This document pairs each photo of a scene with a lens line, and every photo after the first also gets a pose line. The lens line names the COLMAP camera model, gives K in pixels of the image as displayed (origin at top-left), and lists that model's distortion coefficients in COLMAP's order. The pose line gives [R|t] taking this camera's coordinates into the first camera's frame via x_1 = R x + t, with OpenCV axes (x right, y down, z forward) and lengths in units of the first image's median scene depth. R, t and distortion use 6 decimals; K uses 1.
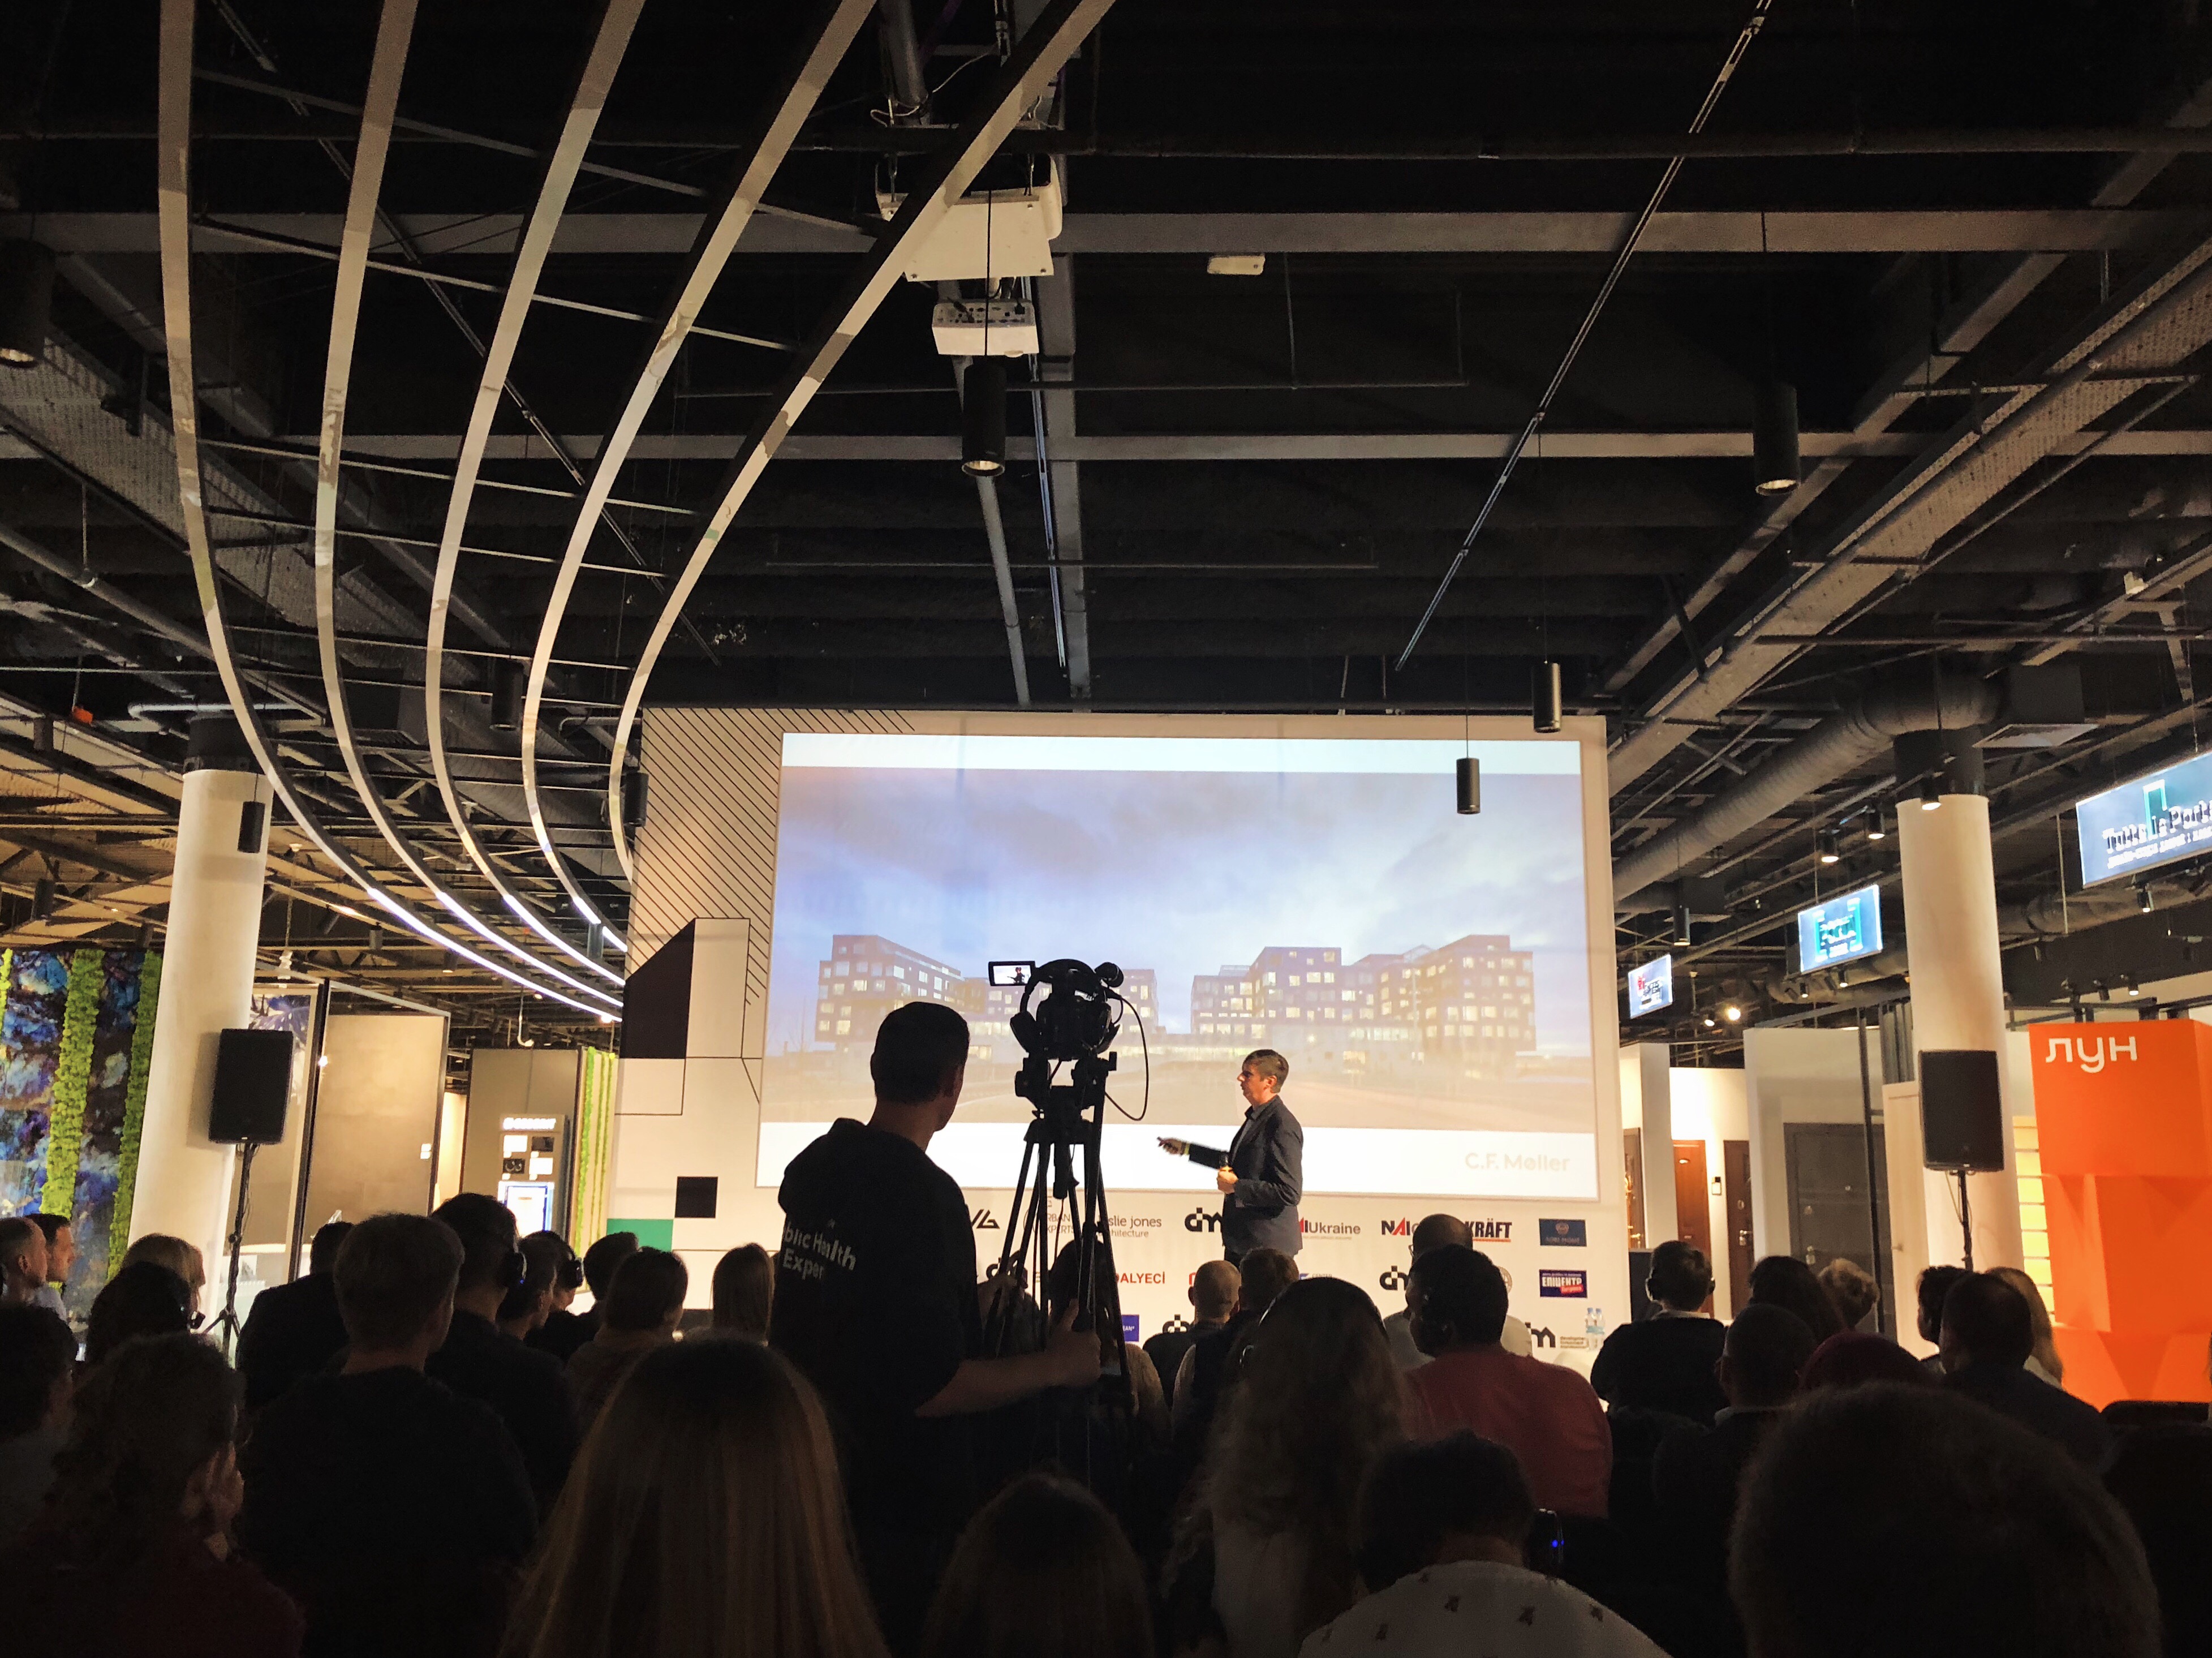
lens RADIAL K [[1816.0, 0, 1106.0], [0, 1816.0, 829.0], [0, 0, 1]] dist [0.102805, -0.119985]
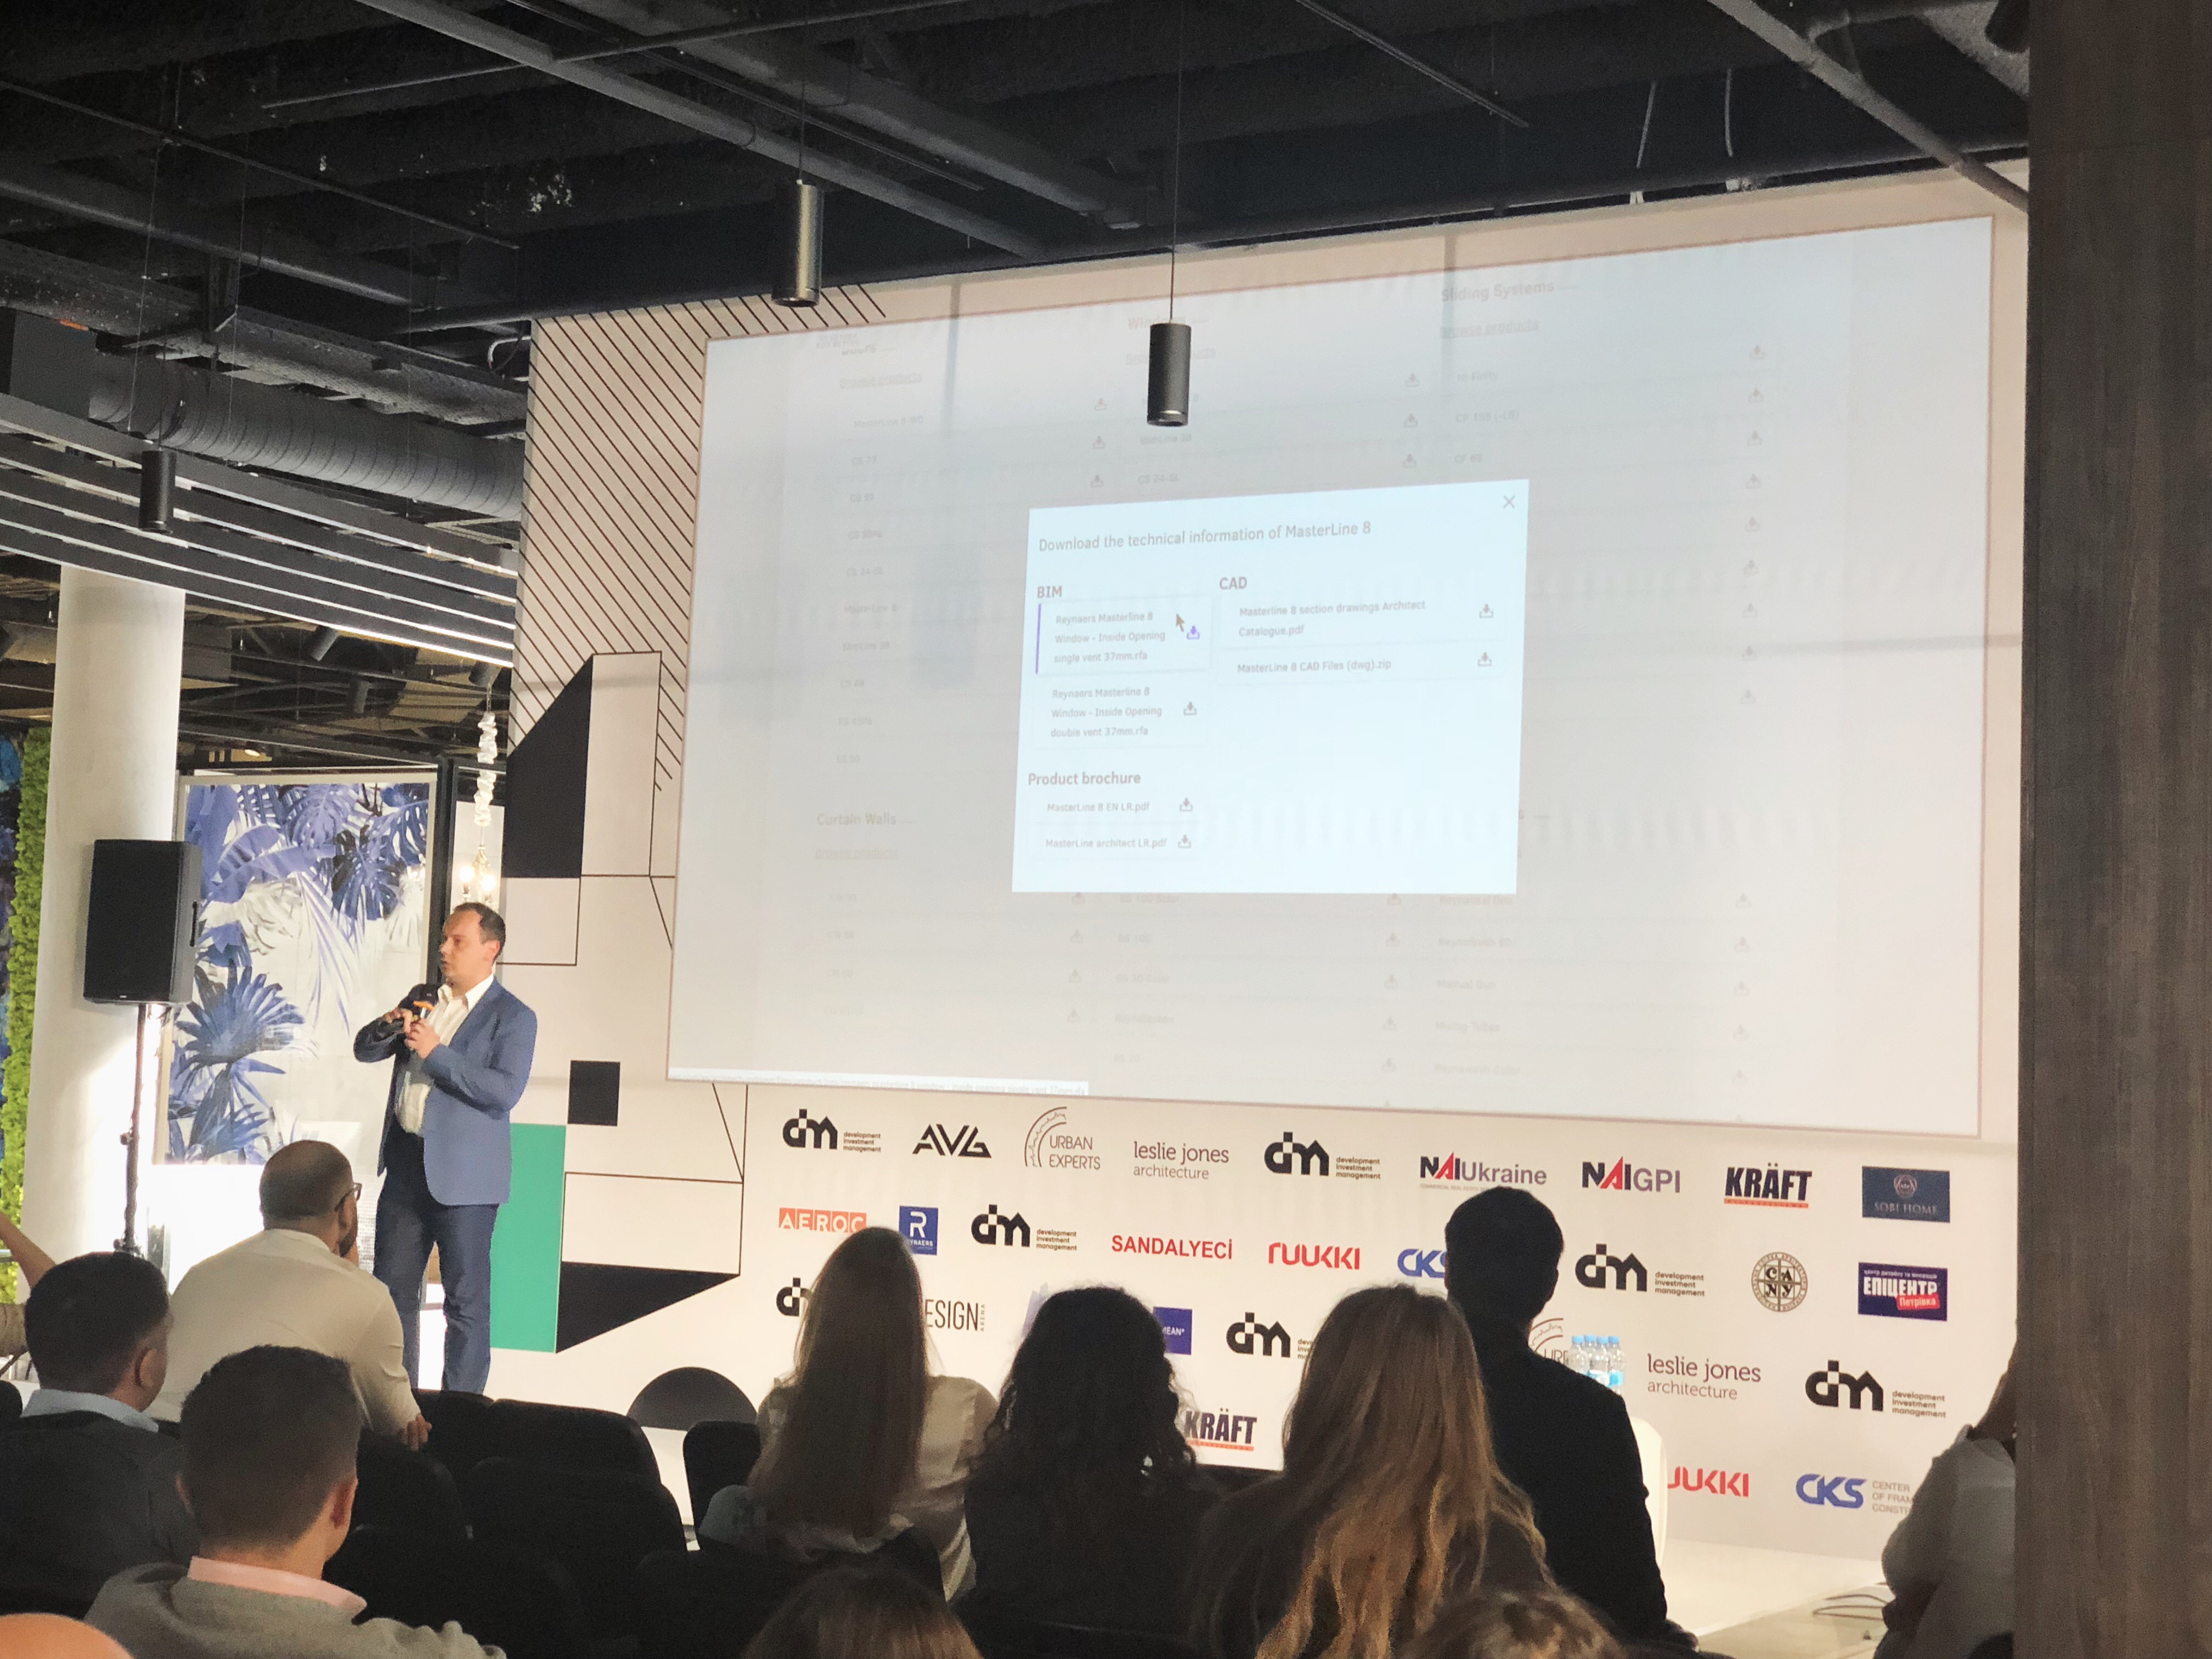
lens RADIAL K [[3598.1, 0, 1109.2], [0, 3598.1, 772.6], [0, 0, 1]] dist [-0.252994, 3.620931]
pose [[0.855331, -0.026579, -0.517399, 0.563728], [0.077591, 0.993991, 0.077207, 0.008165], [0.512238, -0.106183, 0.852254, 0.042574]]
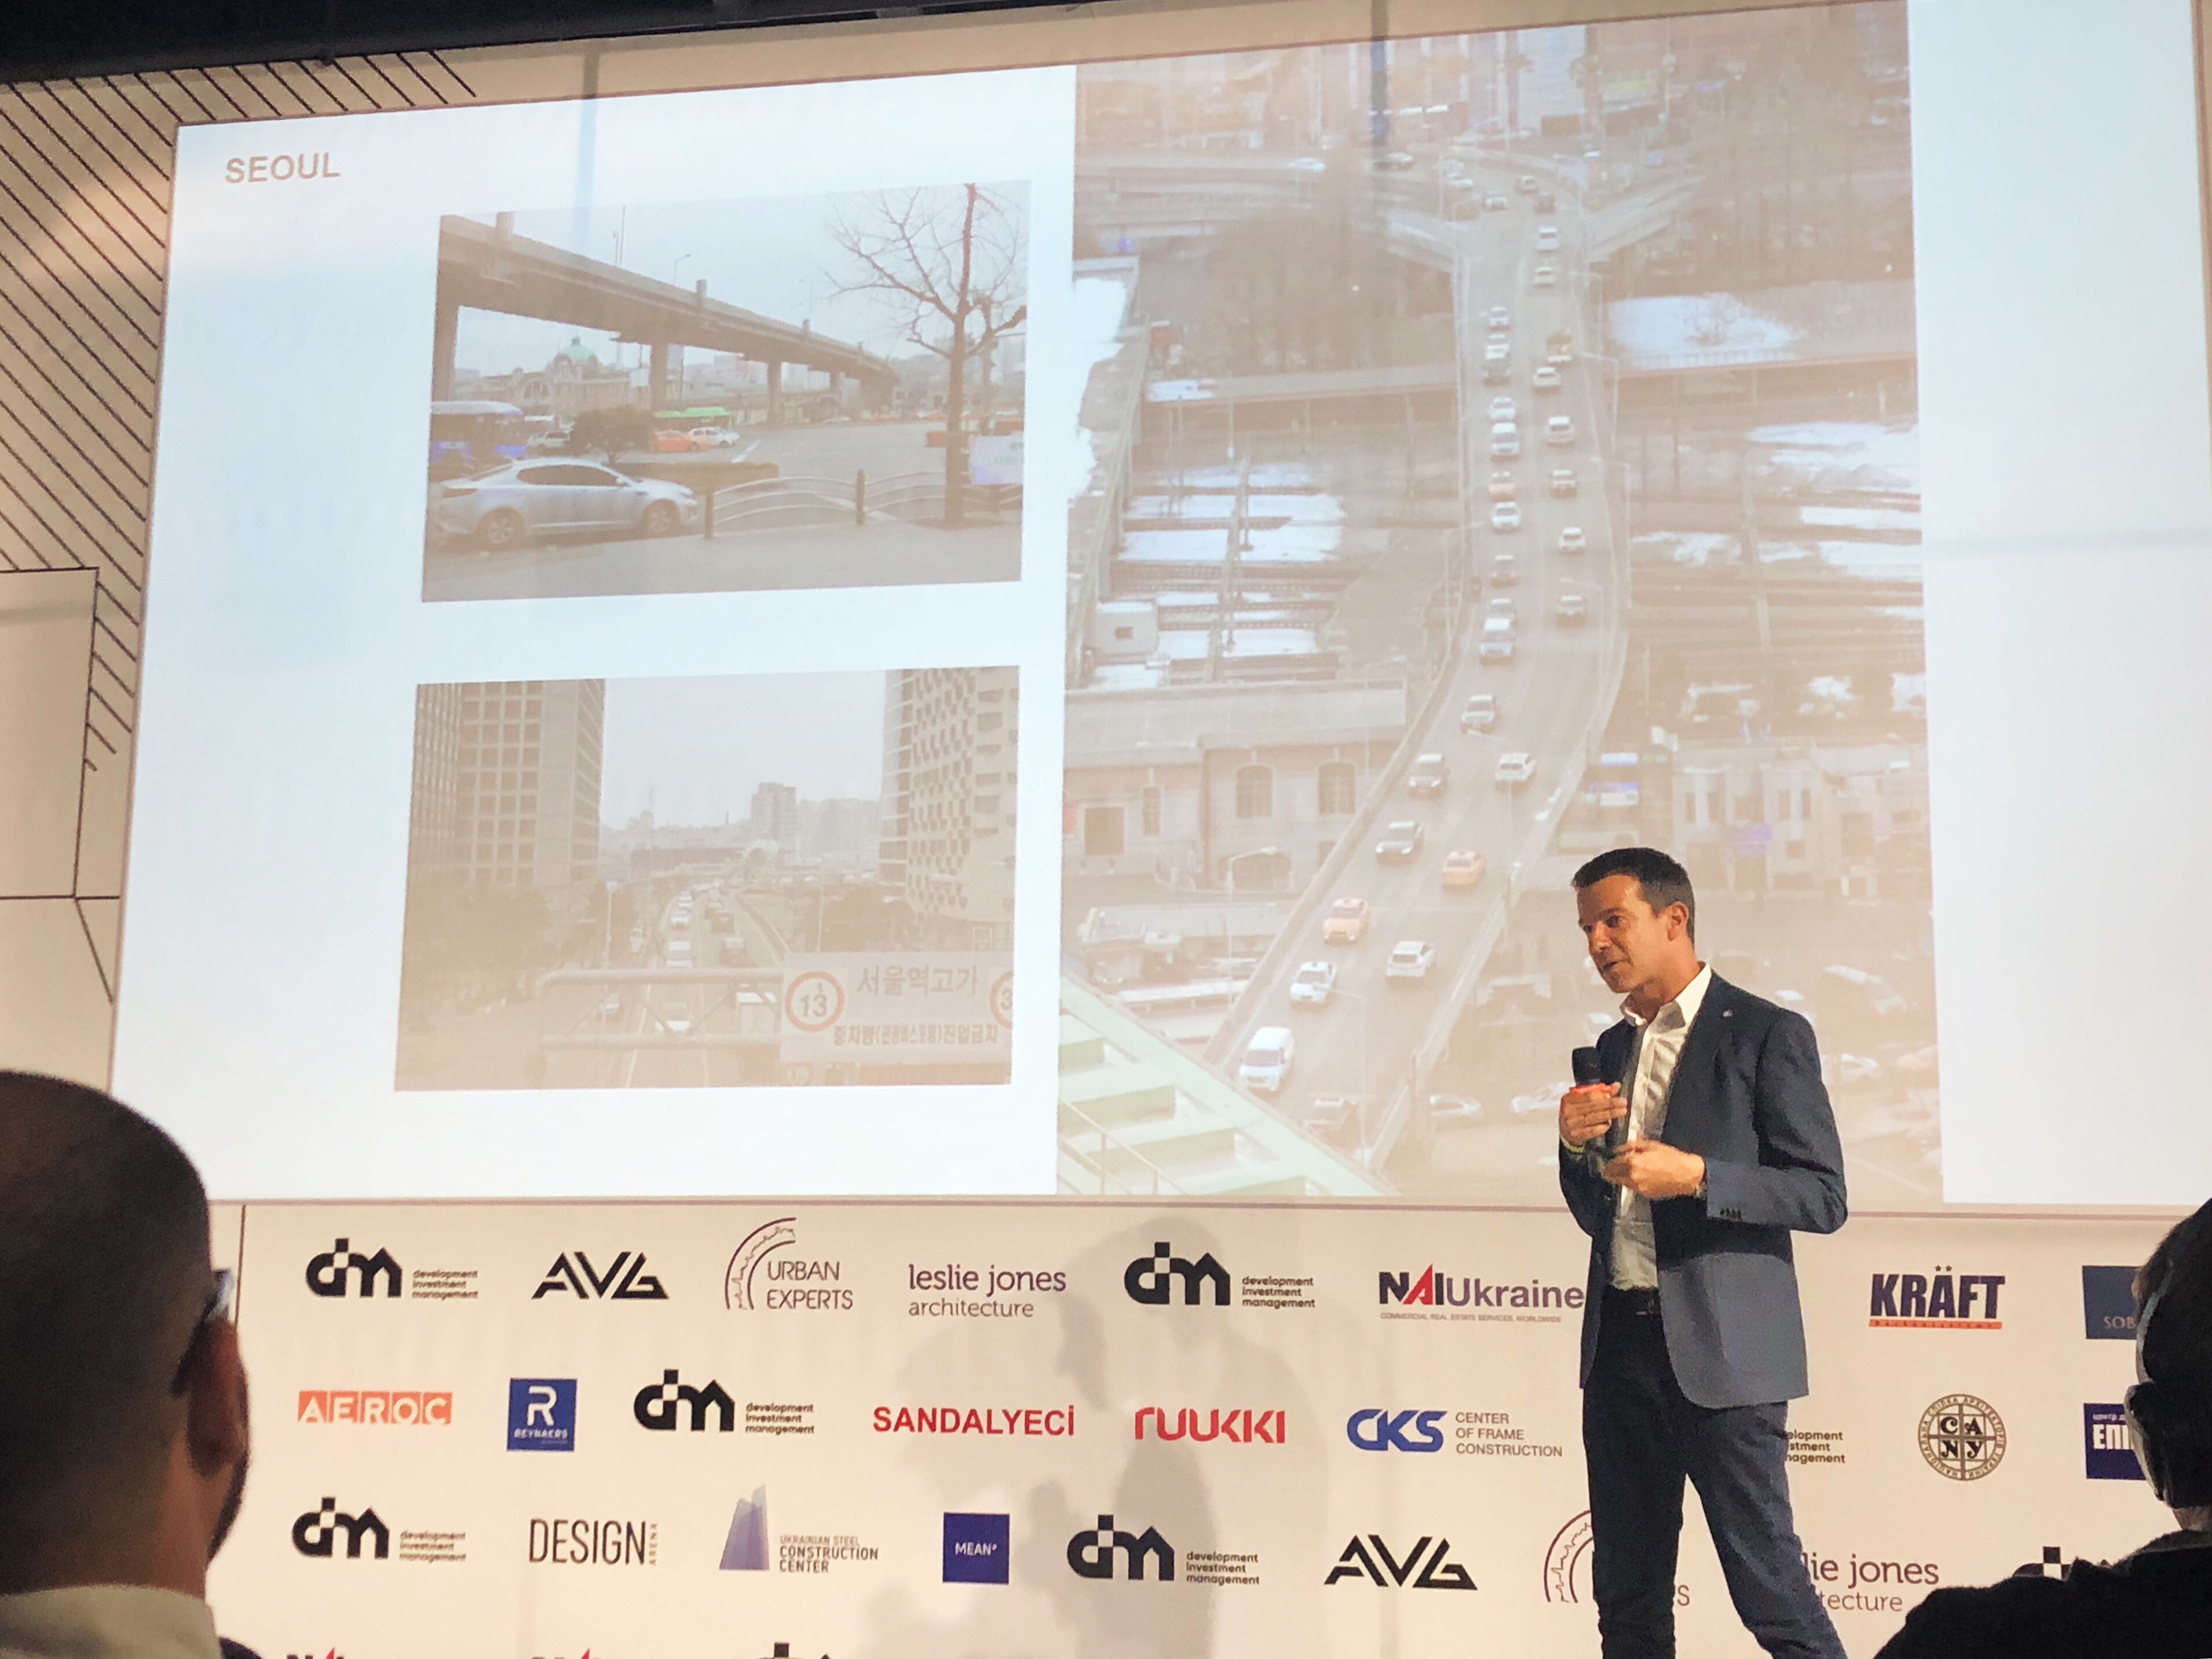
lens RADIAL K [[2619.0, 0, 1106.0], [0, 2619.0, 829.5], [0, 0, 1]] dist [0.161215, -0.465943]
pose [[0.985220, -0.033306, -0.168027, 0.133126], [0.041479, 0.998109, 0.045368, 0.091833], [0.166198, -0.051667, 0.984738, 0.441350]]
